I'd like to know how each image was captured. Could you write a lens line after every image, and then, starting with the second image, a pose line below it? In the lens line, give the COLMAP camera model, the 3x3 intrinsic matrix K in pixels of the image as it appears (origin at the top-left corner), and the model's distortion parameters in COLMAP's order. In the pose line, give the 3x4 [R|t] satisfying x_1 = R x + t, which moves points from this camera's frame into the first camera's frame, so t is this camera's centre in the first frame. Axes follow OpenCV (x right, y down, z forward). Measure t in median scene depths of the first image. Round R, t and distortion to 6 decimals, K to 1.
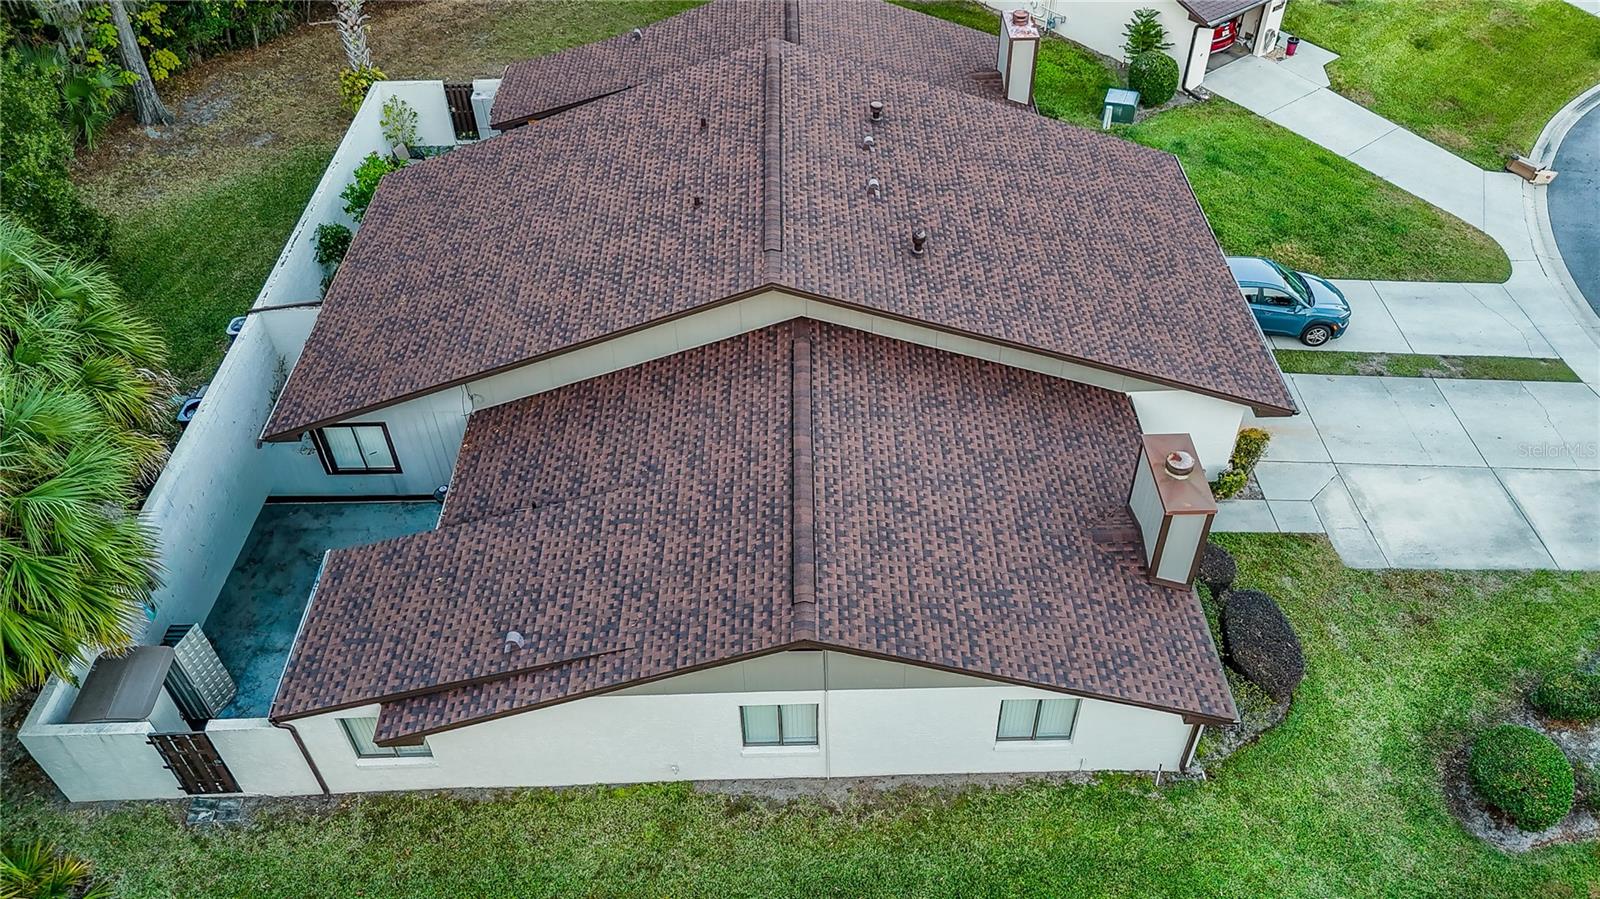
lens RADIAL K [[1181.5, 0, 806.1], [0, 1181.5, 448.7], [0, 0, 1]] dist [0.094753, -0.097345]
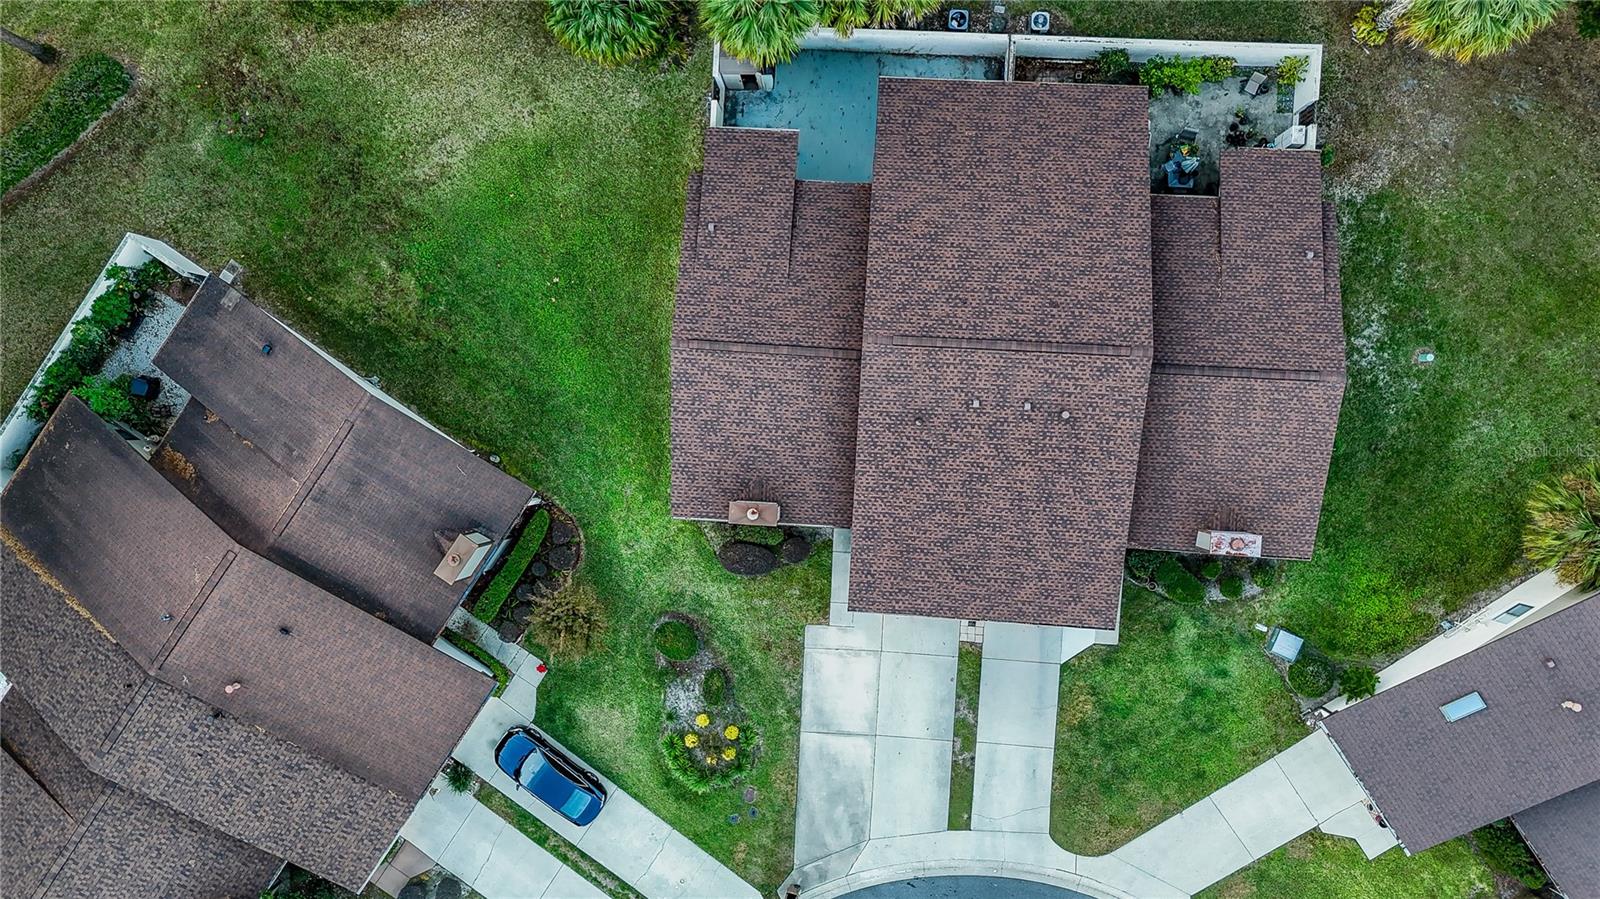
lens RADIAL K [[1181.5, 0, 806.1], [0, 1181.5, 448.7], [0, 0, 1]] dist [0.094753, -0.097345]
pose [[-0.075960, 0.996867, 0.022049, 0.104886], [-0.646719, -0.066085, 0.759860, -1.349973], [0.758936, 0.043459, 0.649713, -0.298226]]
